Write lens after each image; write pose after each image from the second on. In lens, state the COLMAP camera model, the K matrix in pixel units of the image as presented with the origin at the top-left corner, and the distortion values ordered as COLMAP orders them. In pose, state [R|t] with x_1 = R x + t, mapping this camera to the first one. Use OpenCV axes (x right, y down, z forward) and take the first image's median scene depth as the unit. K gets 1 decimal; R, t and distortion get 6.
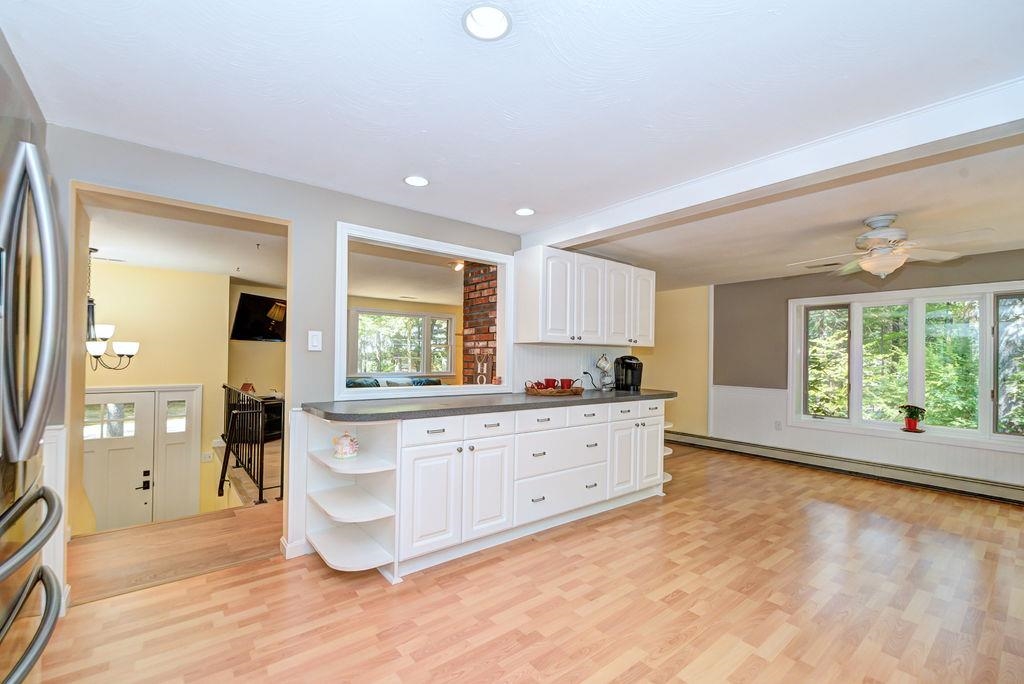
lens RADIAL K [[438.1, 0, 492.7], [0, 438.1, 352.5], [0, 0, 1]] dist [0.000768, -0.003013]
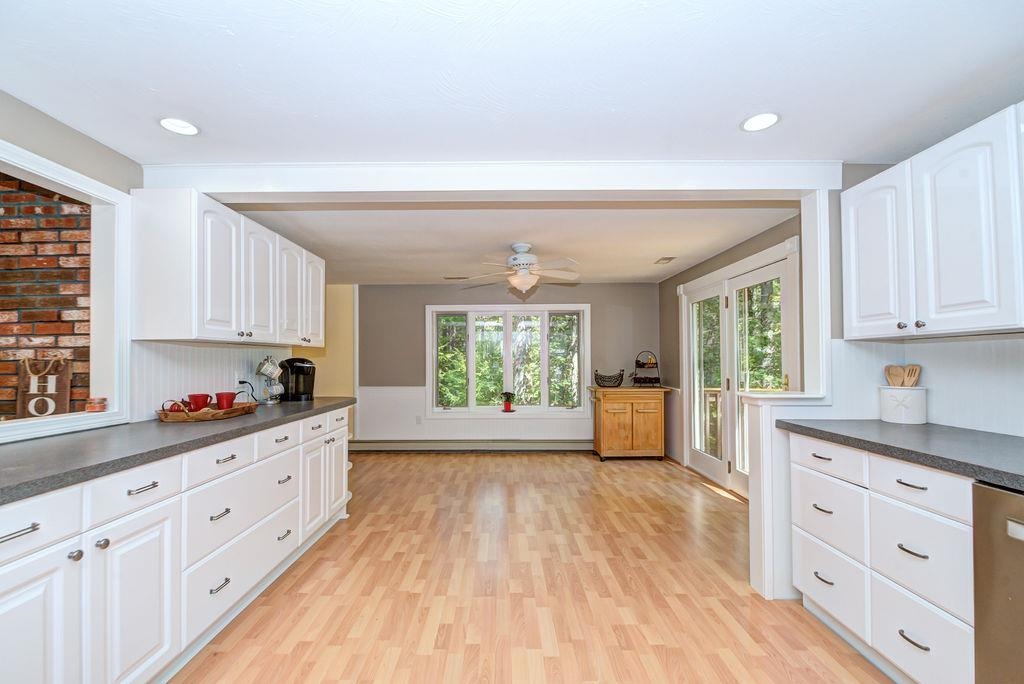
lens RADIAL K [[438.1, 0, 504.8], [0, 438.1, 353.7], [0, 0, 1]] dist [0.000768, -0.003013]
pose [[0.612290, -0.007587, 0.790597, -0.113605], [0.008043, 0.999962, 0.003367, -0.000425], [-0.790592, 0.004298, 0.612328, 0.223373]]
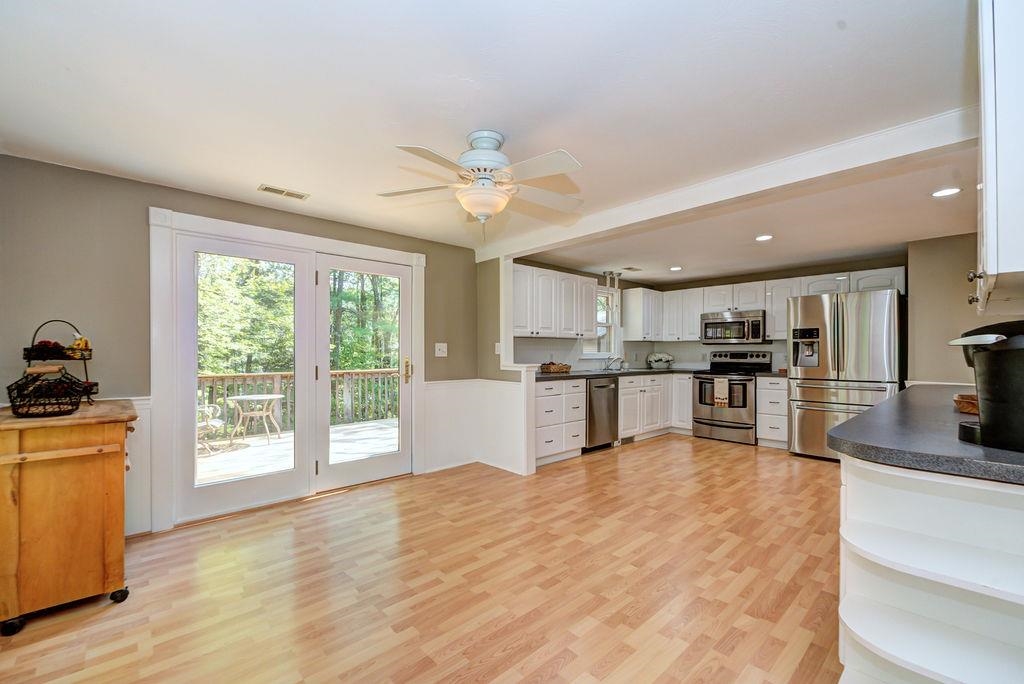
lens RADIAL K [[438.1, 0, 511.3], [0, 438.1, 346.8], [0, 0, 1]] dist [0.000768, -0.003013]
pose [[-0.994422, -0.019054, -0.103744, 0.749067], [-0.017093, 0.999659, -0.019766, 0.039560], [0.104085, -0.017882, -0.994408, 1.411756]]
